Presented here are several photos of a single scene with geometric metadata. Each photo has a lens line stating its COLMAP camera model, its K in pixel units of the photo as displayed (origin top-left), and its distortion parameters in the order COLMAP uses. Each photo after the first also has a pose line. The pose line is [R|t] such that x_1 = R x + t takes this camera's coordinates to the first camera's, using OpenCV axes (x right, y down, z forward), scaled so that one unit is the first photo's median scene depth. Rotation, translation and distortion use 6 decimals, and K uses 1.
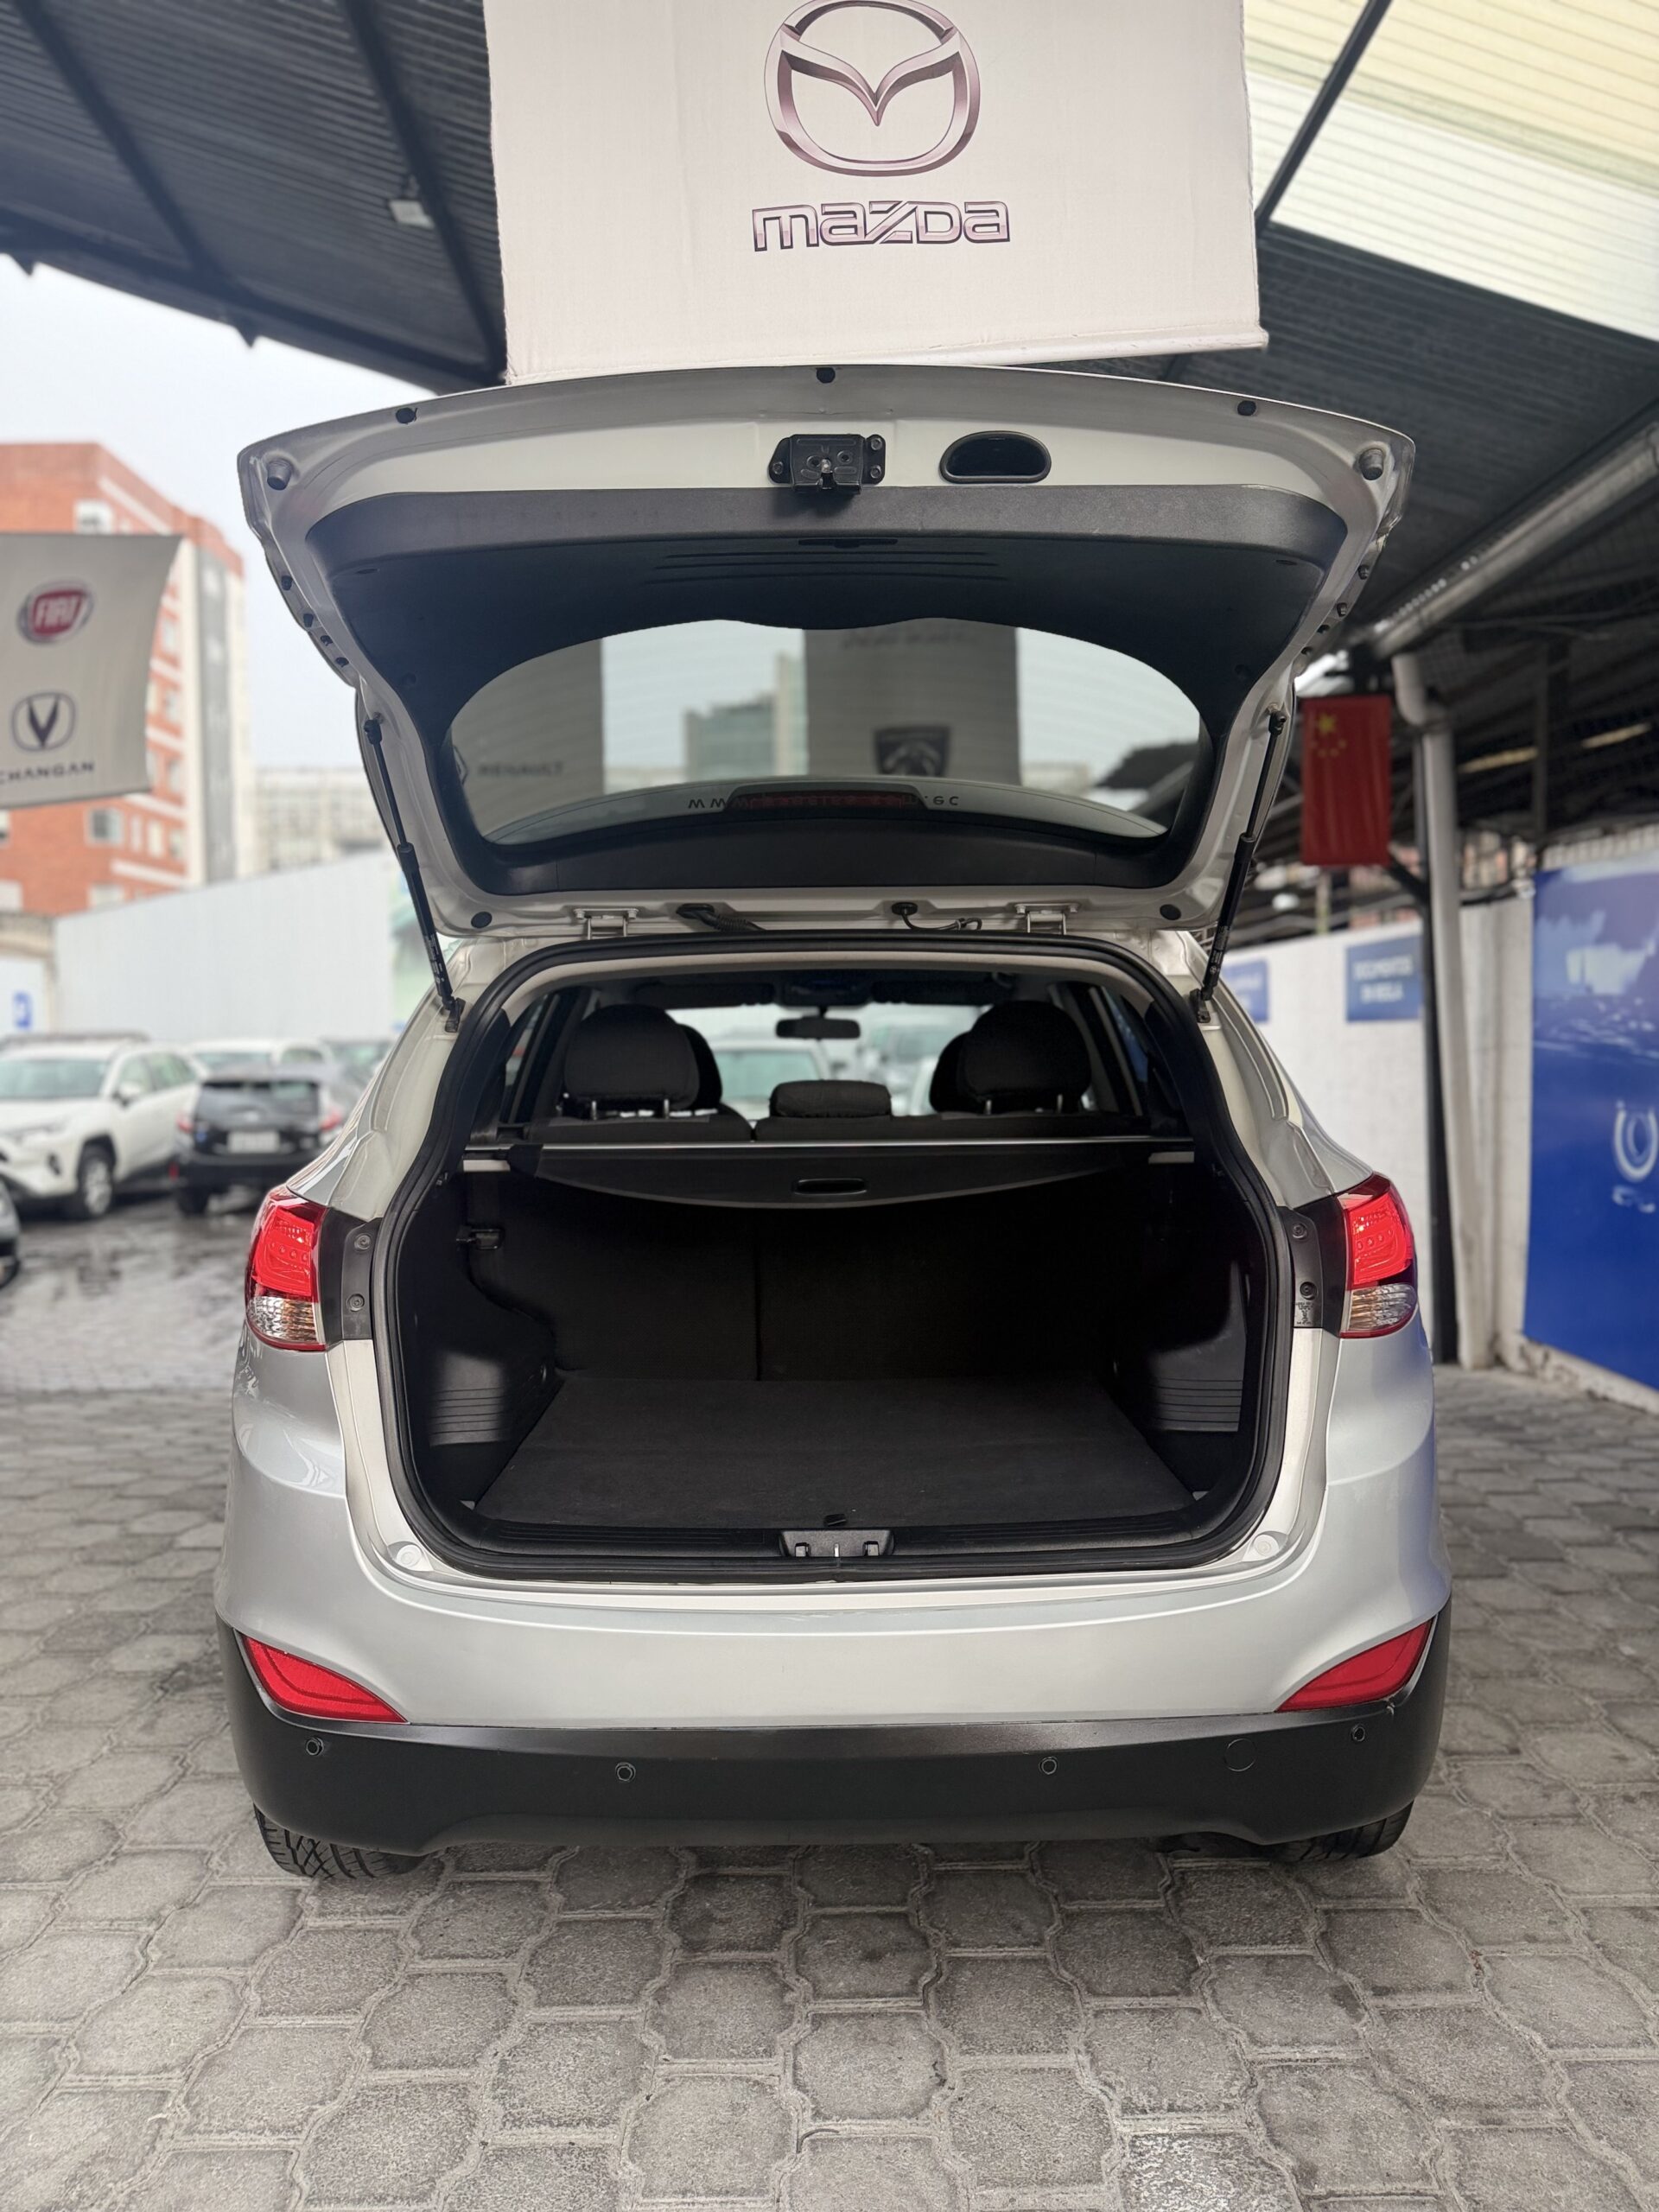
lens RADIAL K [[1542.2, 0, 829.5], [0, 1542.2, 1106.0], [0, 0, 1]] dist [-0.002300, -0.002763]
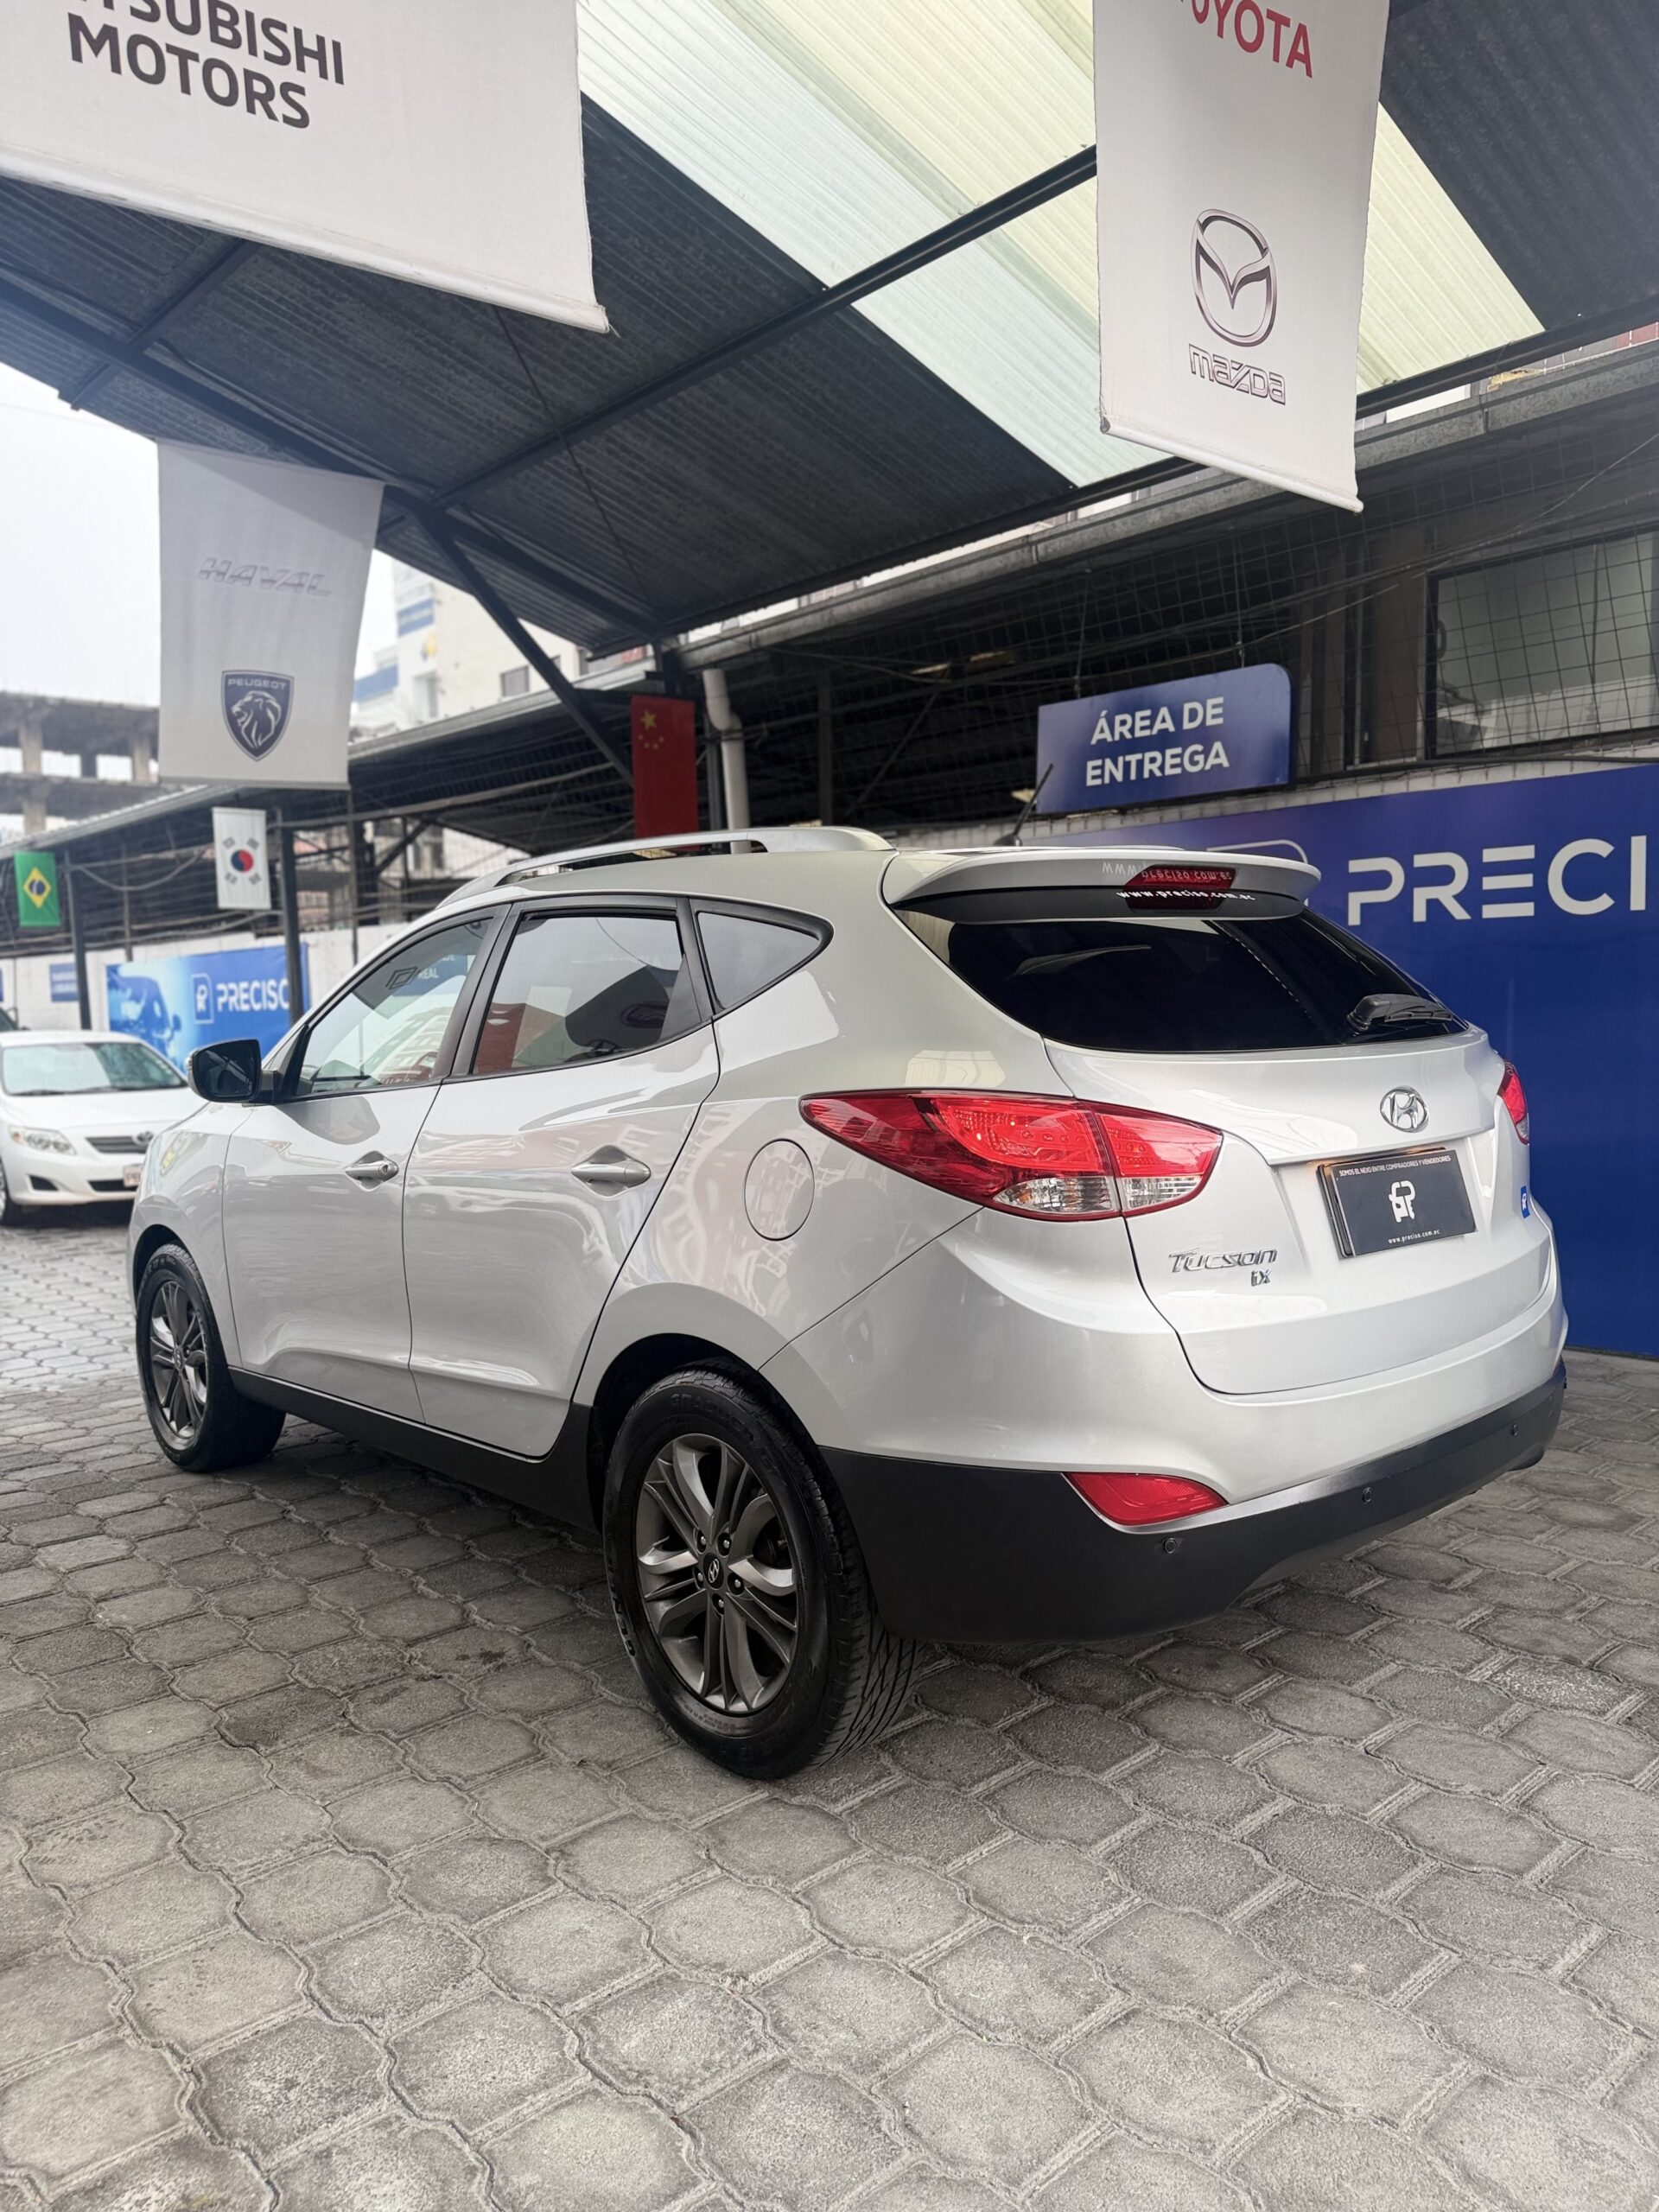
lens RADIAL K [[1531.6, 0, 826.8], [0, 1531.6, 1071.3], [0, 0, 1]] dist [0.003131, 0.000702]
pose [[0.756255, -0.034733, 0.653354, -0.985119], [0.039590, 0.999189, 0.007292, 0.024765], [-0.653078, 0.020352, 0.757017, 0.207354]]
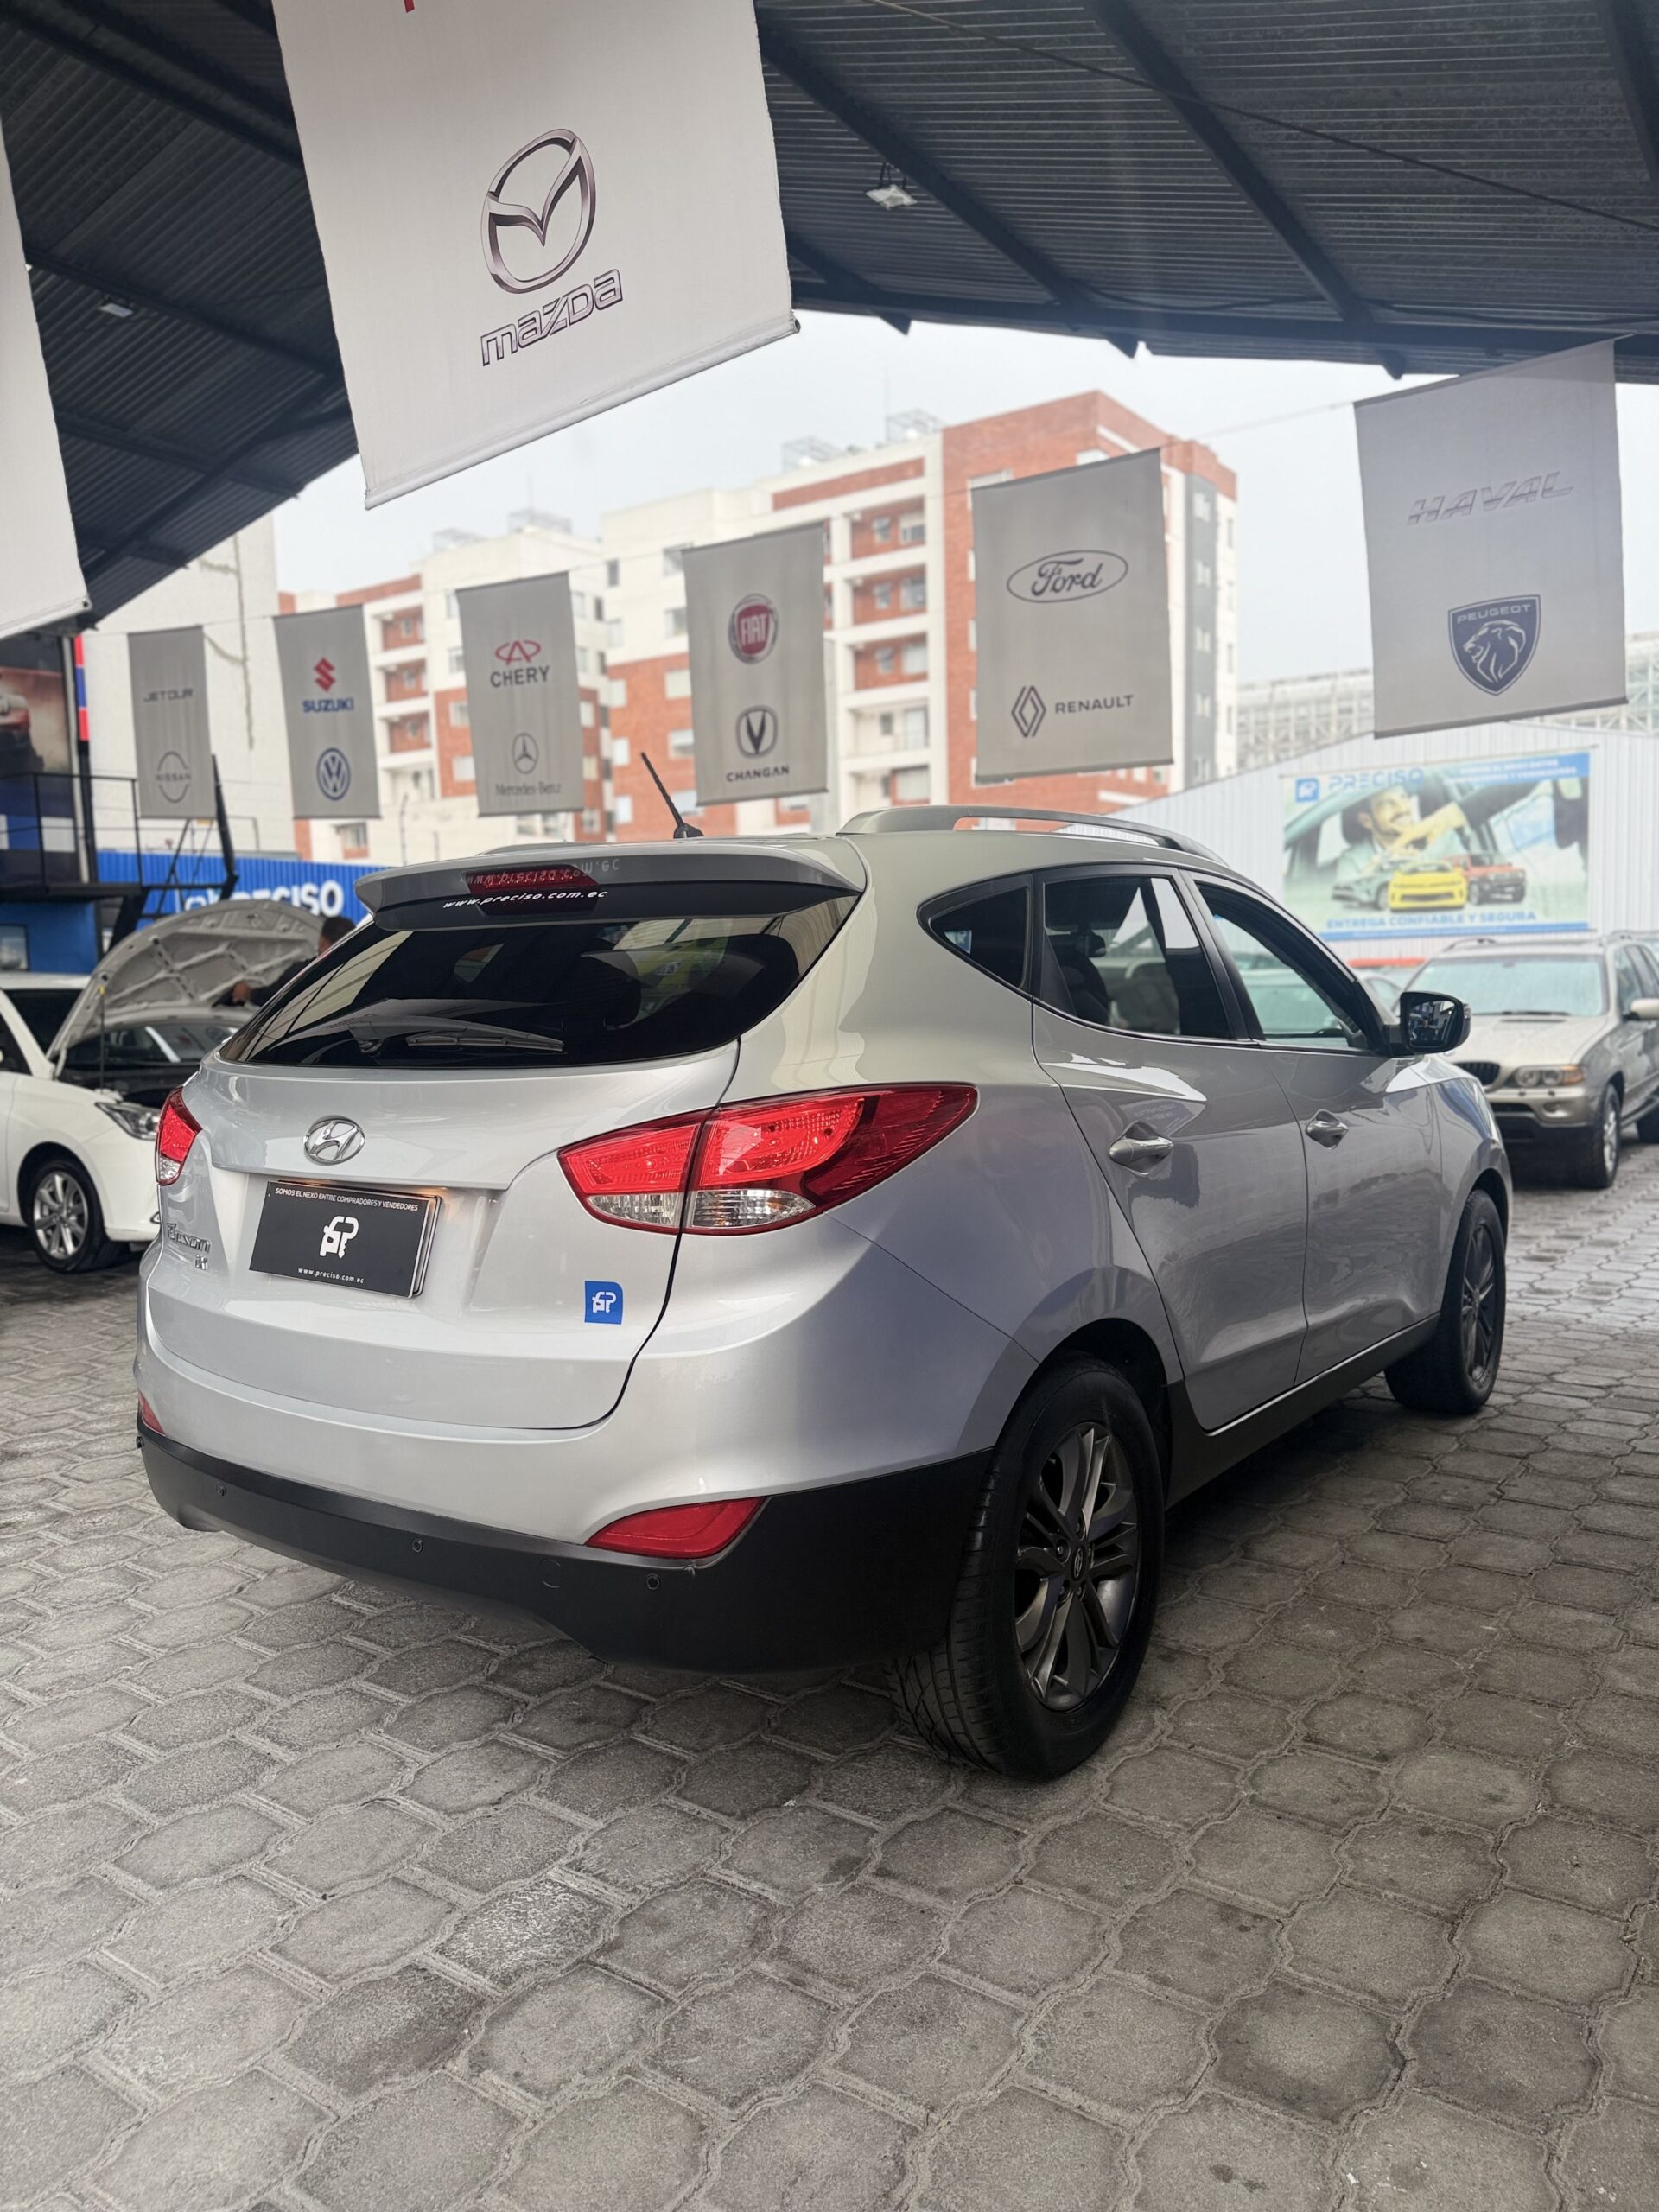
lens RADIAL K [[1543.1, 0, 853.5], [0, 1543.1, 1111.7], [0, 0, 1]] dist [-0.000605, -0.001119]
pose [[0.819080, 0.045051, -0.571908, 0.825329], [-0.009710, 0.997858, 0.064698, -0.008500], [0.573597, -0.047440, 0.817763, 0.139173]]
